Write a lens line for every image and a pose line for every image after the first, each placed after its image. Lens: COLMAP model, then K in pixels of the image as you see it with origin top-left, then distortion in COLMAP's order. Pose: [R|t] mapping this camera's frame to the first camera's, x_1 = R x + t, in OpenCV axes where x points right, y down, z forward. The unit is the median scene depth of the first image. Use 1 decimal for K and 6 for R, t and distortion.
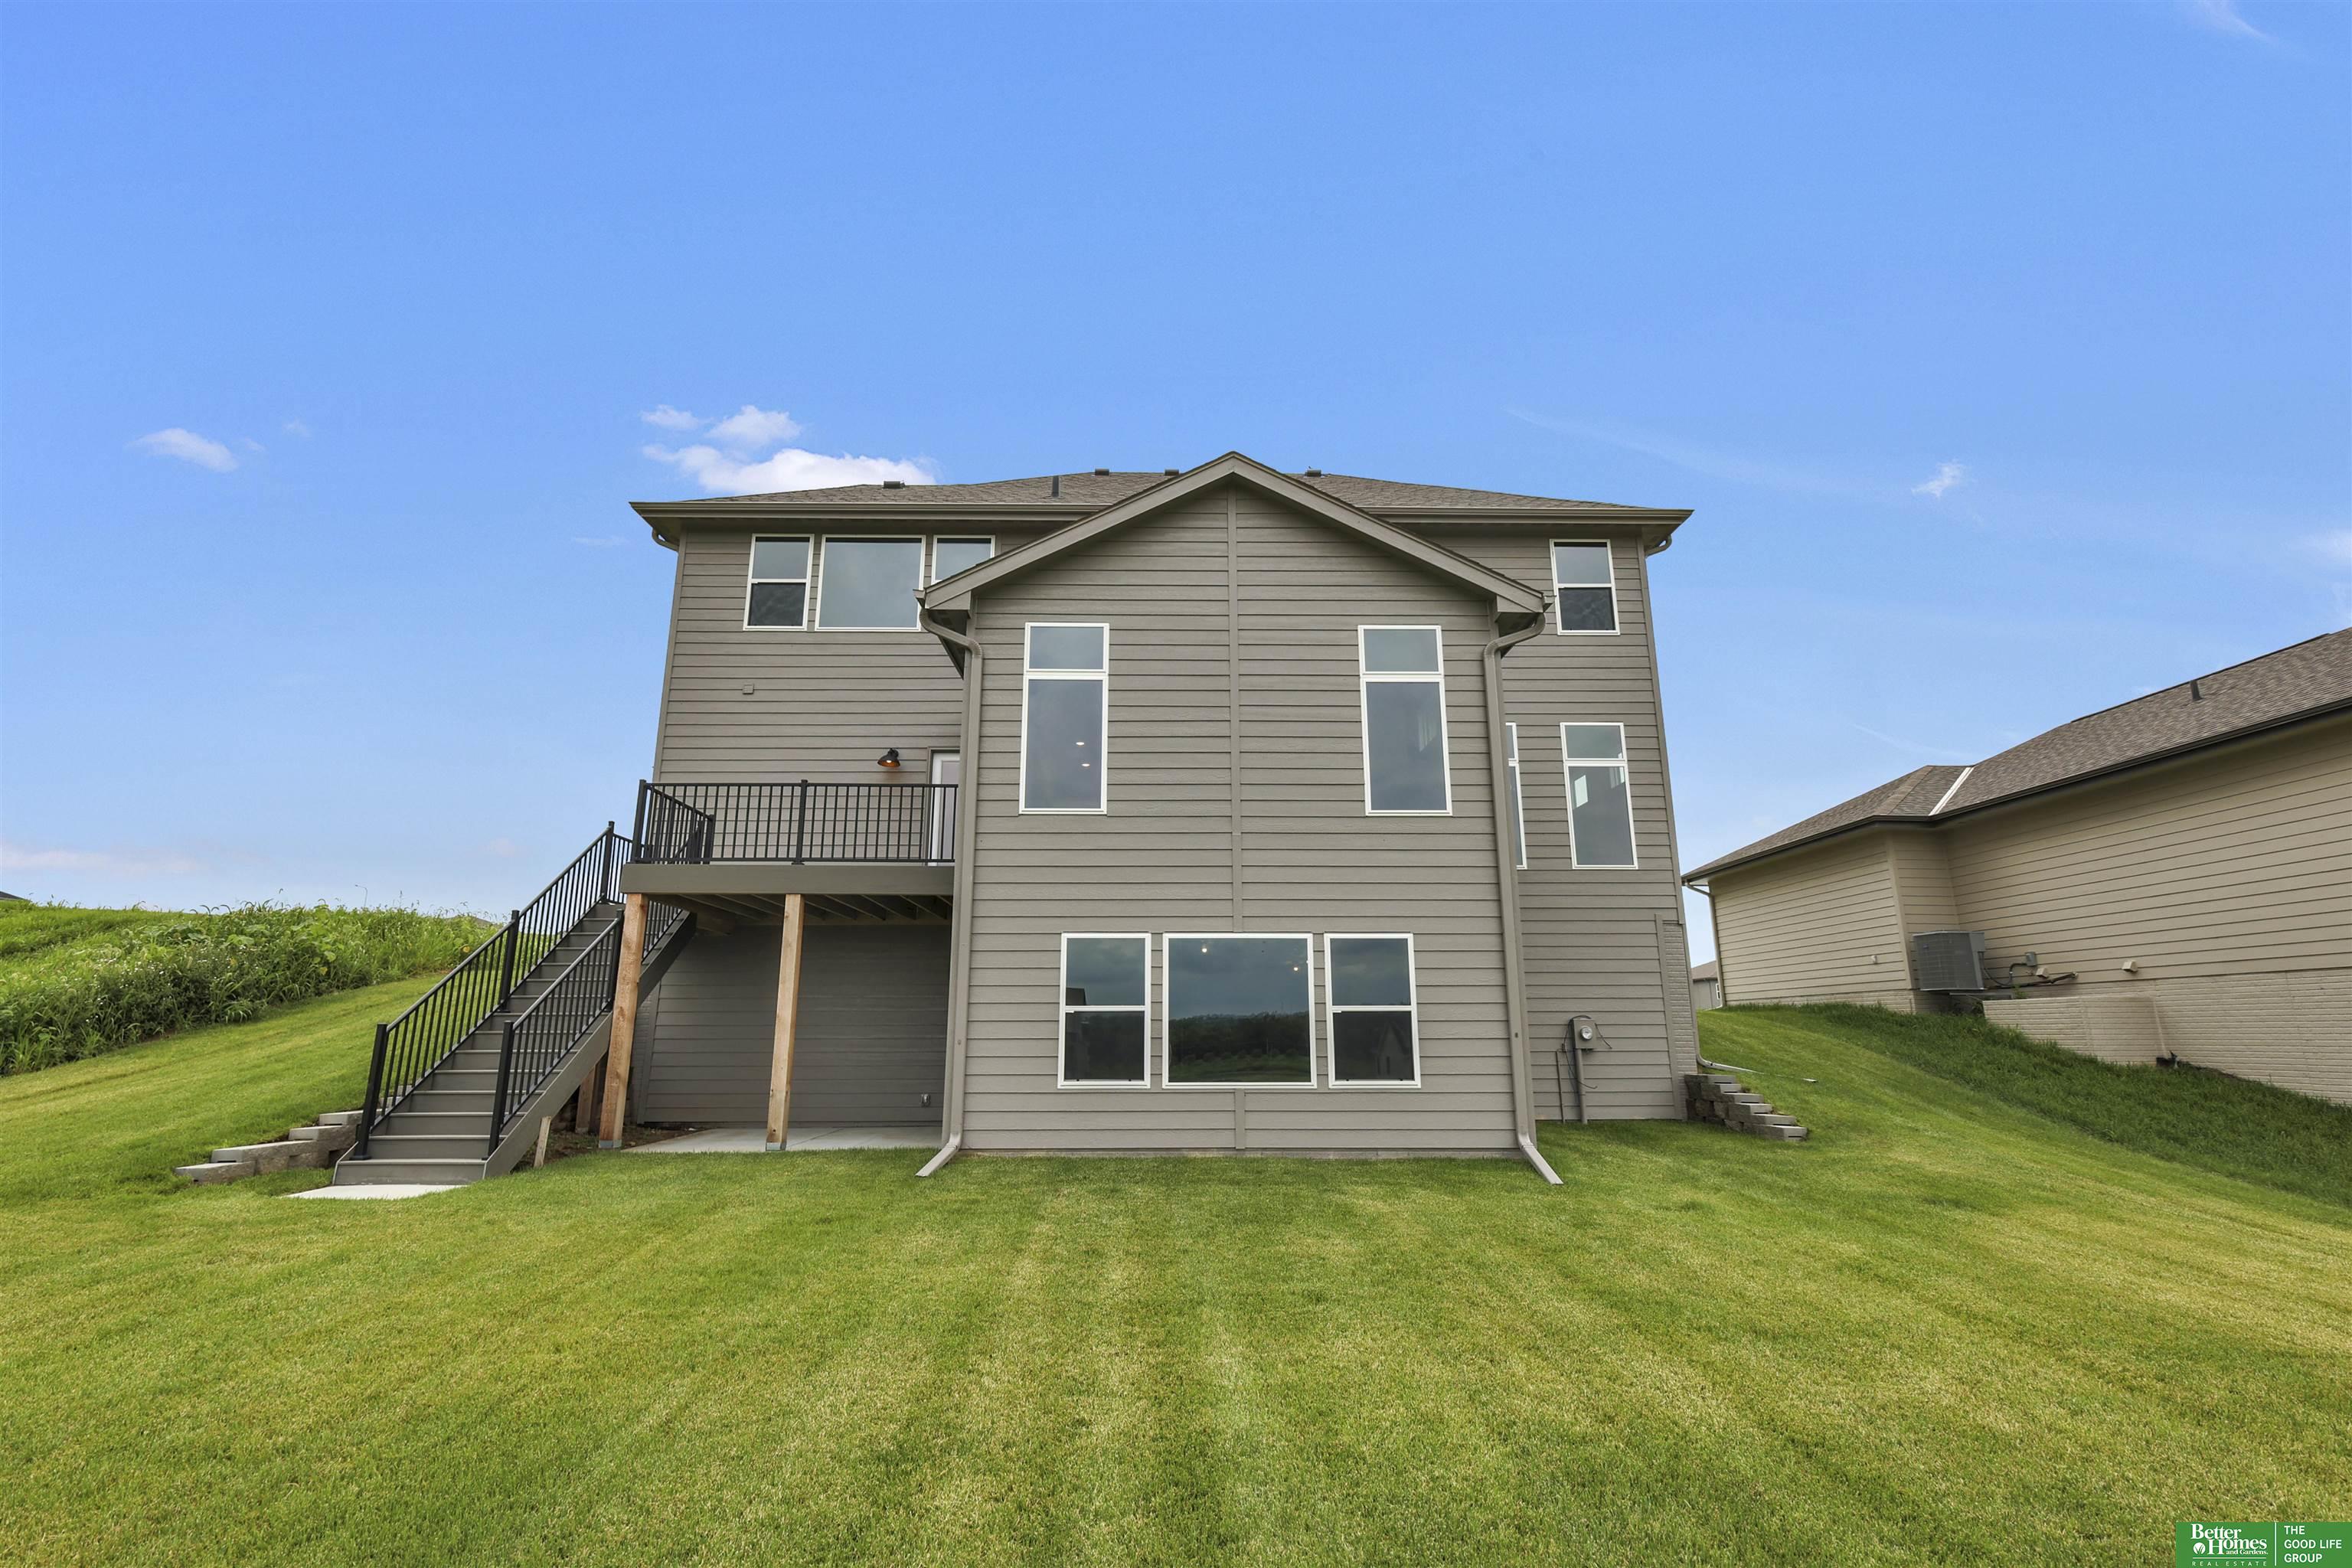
lens RADIAL K [[1072.4, 0, 1178.2], [0, 1072.4, 794.7], [0, 0, 1]] dist [0.003546, 0.000830]
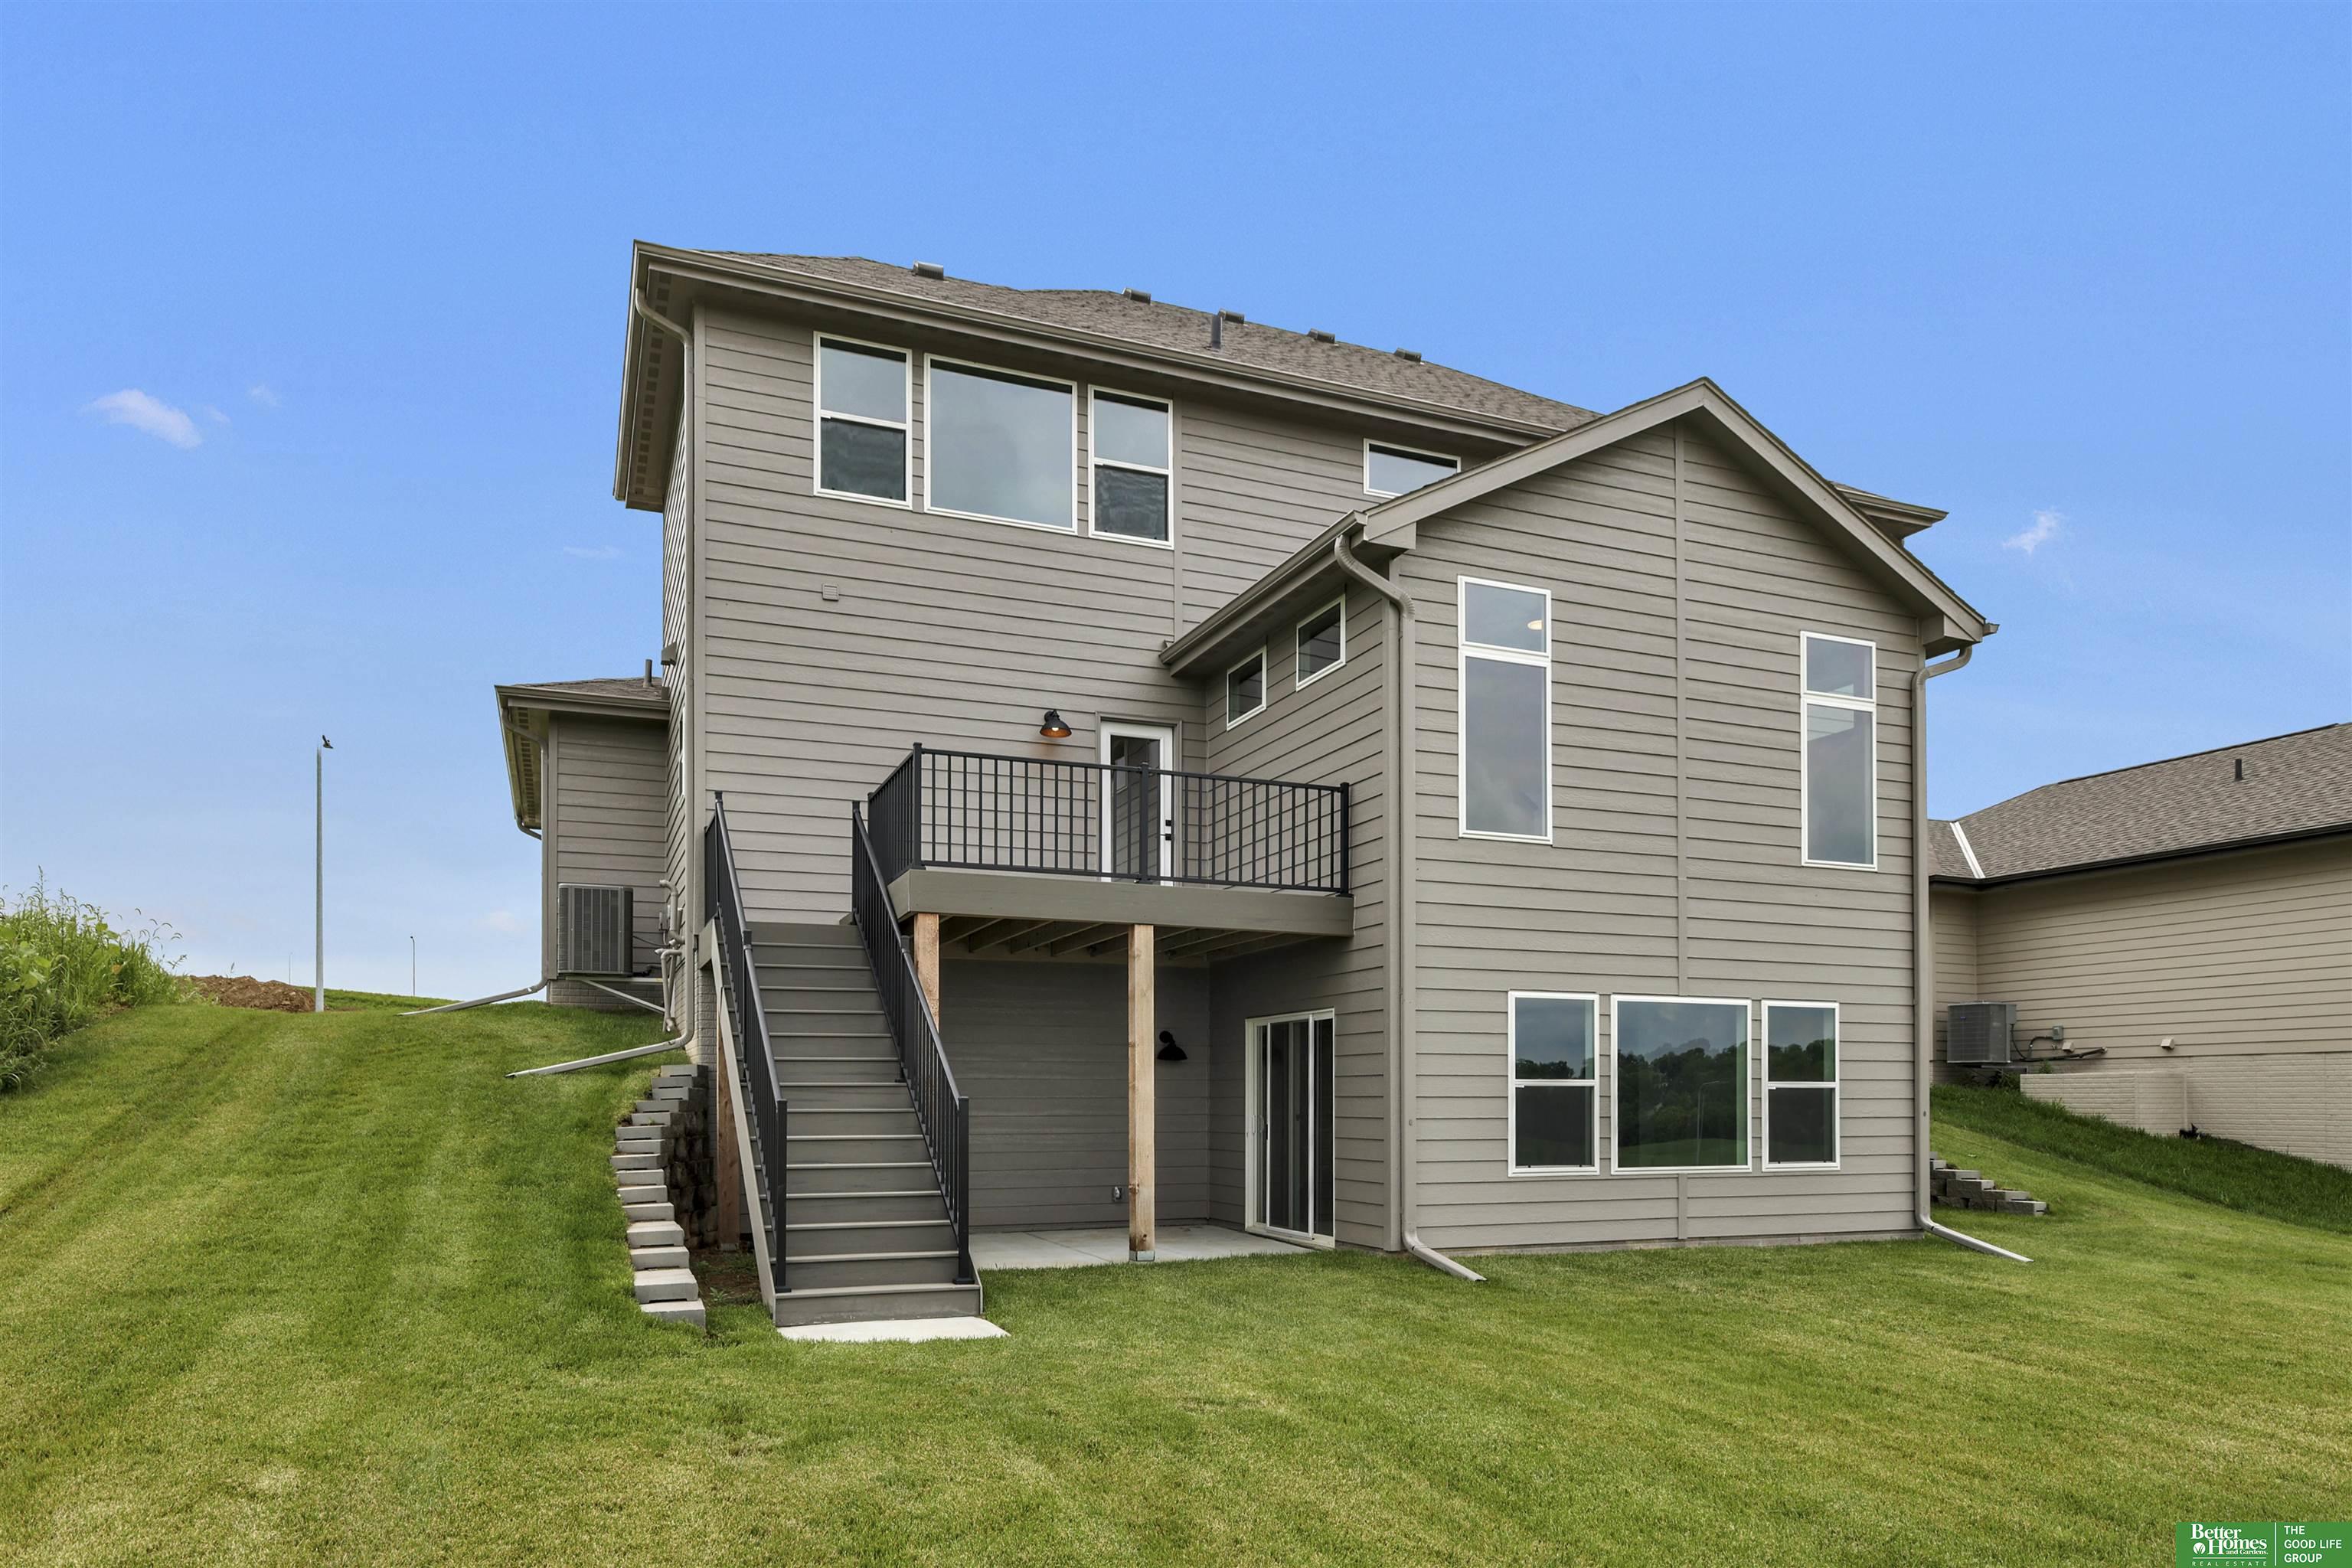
lens RADIAL K [[1496.6, 0, 1173.8], [0, 1496.6, 1098.5], [0, 0, 1]] dist [-0.002513, 0.000490]
pose [[0.931790, 0.003057, 0.362985, -0.712092], [-0.082264, 0.975726, 0.202955, -0.000203], [-0.353553, -0.218972, 0.909424, 0.042895]]
